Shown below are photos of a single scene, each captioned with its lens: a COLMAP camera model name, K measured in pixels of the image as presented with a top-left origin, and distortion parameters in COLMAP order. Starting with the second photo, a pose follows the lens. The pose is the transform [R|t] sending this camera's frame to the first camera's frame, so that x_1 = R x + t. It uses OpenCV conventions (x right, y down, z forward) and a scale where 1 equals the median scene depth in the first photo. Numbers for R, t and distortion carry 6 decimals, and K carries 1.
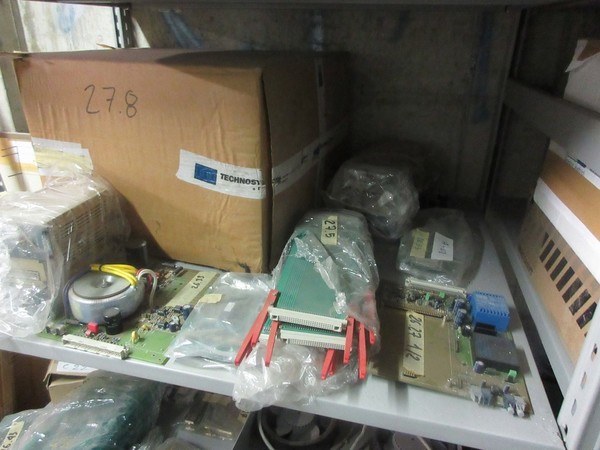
lens RADIAL K [[442.2, 0, 298.8], [0, 442.2, 225.0], [0, 0, 1]] dist [0.015230, 0.005862]
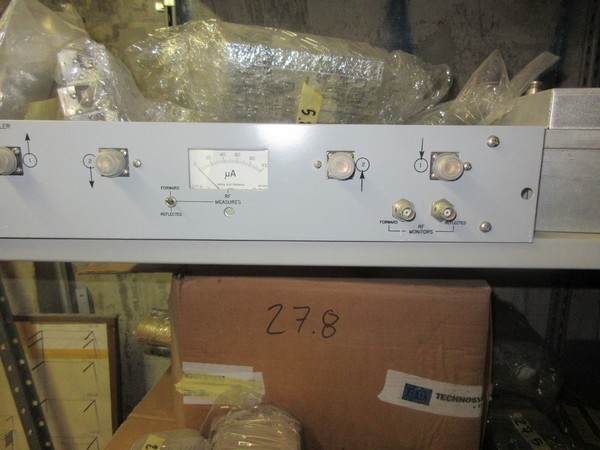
lens RADIAL K [[442.2, 0, 299.7], [0, 442.2, 225.7], [0, 0, 1]] dist [0.015230, 0.005862]
pose [[0.974937, -0.051738, 0.216380, -0.622716], [0.096052, 0.975156, -0.199614, -0.293064], [-0.200676, 0.215395, 0.955685, 0.101699]]
